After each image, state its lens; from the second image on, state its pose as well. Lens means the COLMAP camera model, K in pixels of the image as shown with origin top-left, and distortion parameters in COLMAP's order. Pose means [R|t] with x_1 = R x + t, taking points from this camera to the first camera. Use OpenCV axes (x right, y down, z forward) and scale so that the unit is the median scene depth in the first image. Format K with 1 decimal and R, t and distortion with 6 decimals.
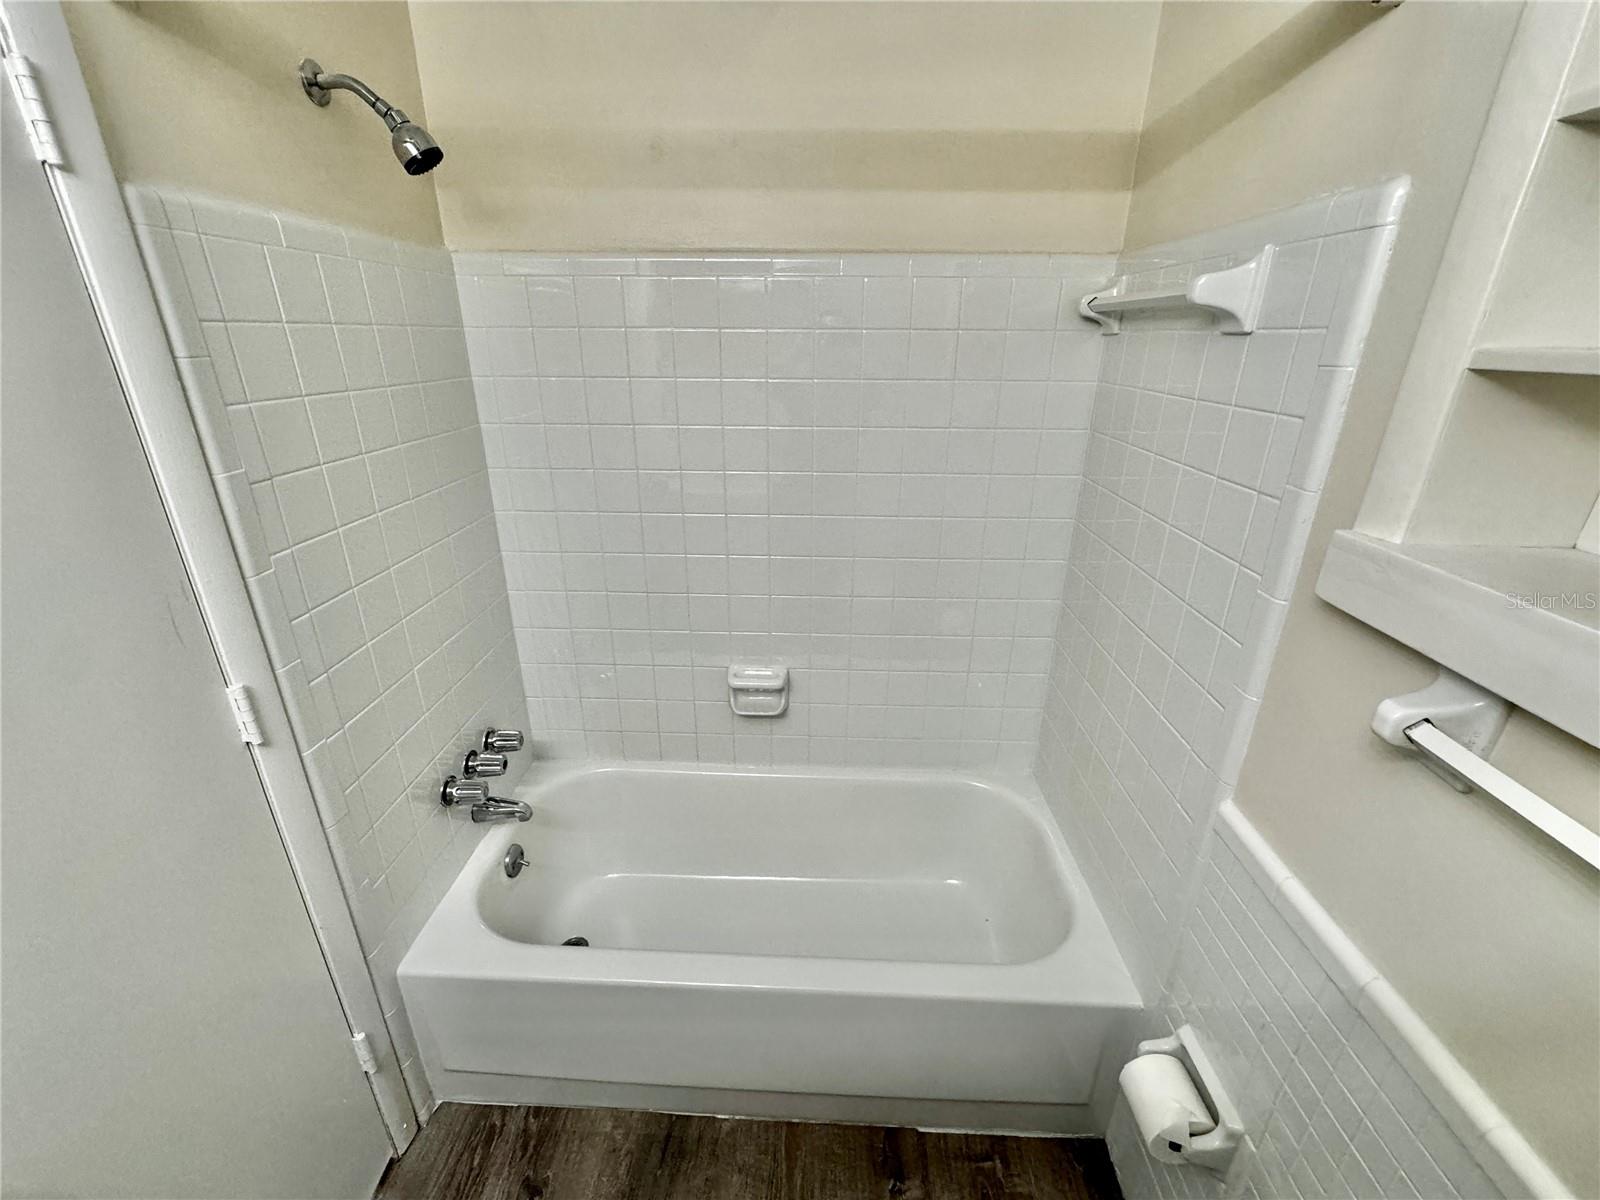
lens RADIAL K [[647.0, 0, 797.7], [0, 647.0, 598.3], [0, 0, 1]] dist [0.000063, 0.000053]
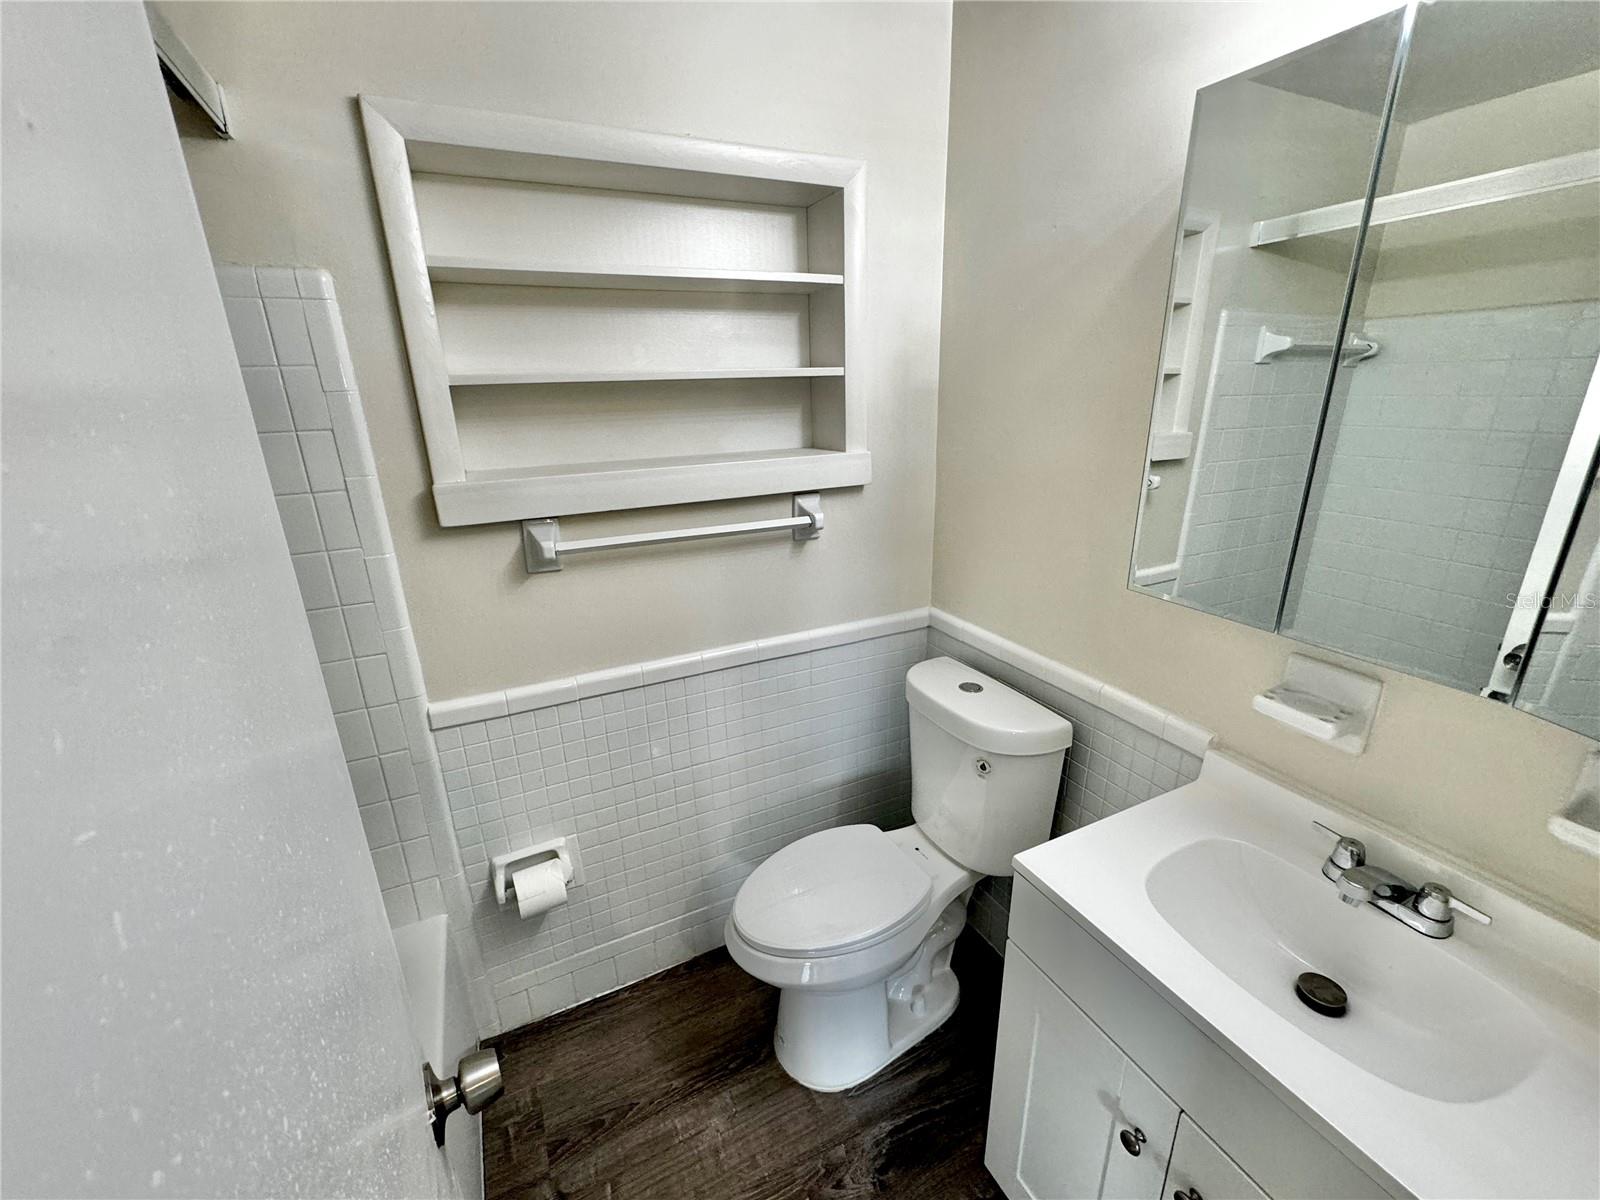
lens RADIAL K [[647.0, 0, 797.7], [0, 647.0, 598.3], [0, 0, 1]] dist [0.000063, 0.000053]
pose [[-0.470550, -0.266349, 0.841214, -0.724806], [0.342532, 0.823451, 0.452327, -0.202899], [-0.813176, 0.500985, -0.296241, 0.606936]]
